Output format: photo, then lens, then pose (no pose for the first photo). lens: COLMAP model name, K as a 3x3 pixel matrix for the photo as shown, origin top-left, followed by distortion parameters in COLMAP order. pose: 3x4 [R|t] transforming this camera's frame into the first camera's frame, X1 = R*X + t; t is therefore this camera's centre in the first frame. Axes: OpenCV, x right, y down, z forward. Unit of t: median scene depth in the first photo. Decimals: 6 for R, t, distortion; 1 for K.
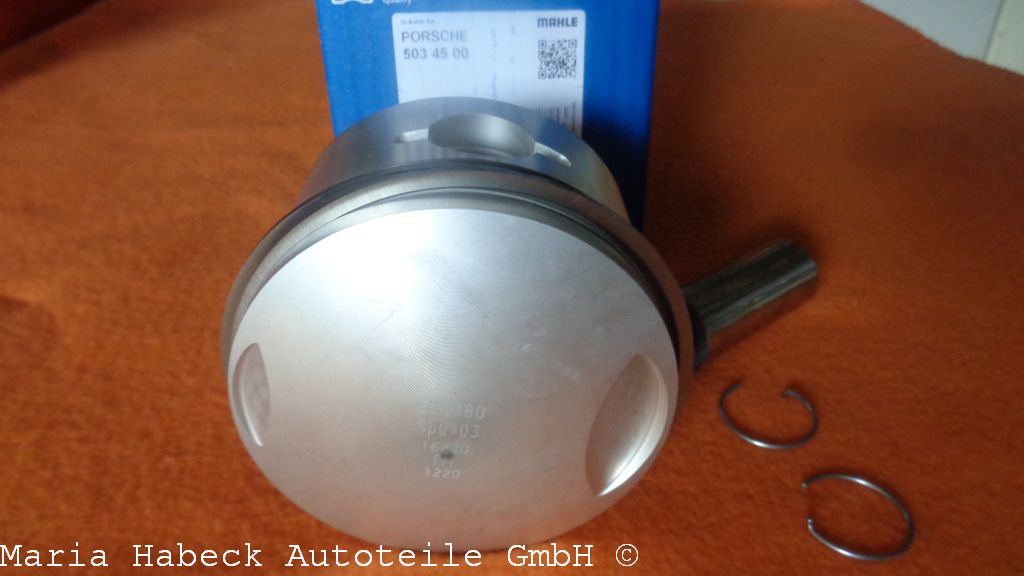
lens RADIAL K [[787.3, 0, 512.0], [0, 787.3, 288.0], [0, 0, 1]] dist [0.039439, -0.001633]
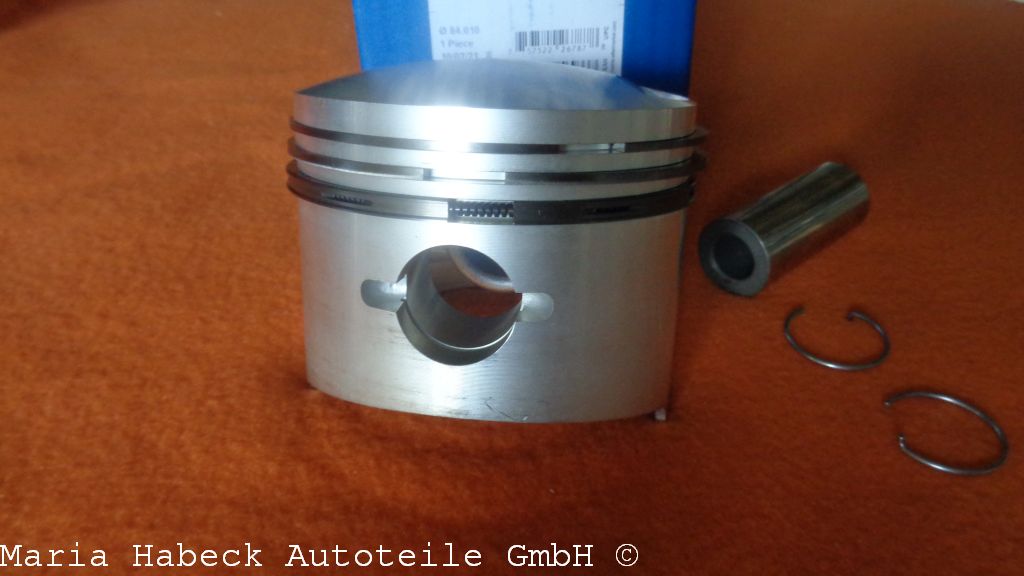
lens RADIAL K [[780.8, 0, 515.6], [0, 780.8, 281.0], [0, 0, 1]] dist [0.037559, -0.000726]
pose [[0.999036, -0.029280, 0.032694, -0.084131], [0.028297, 0.999145, 0.030156, 0.046055], [-0.033549, -0.029201, 0.999010, 0.054868]]
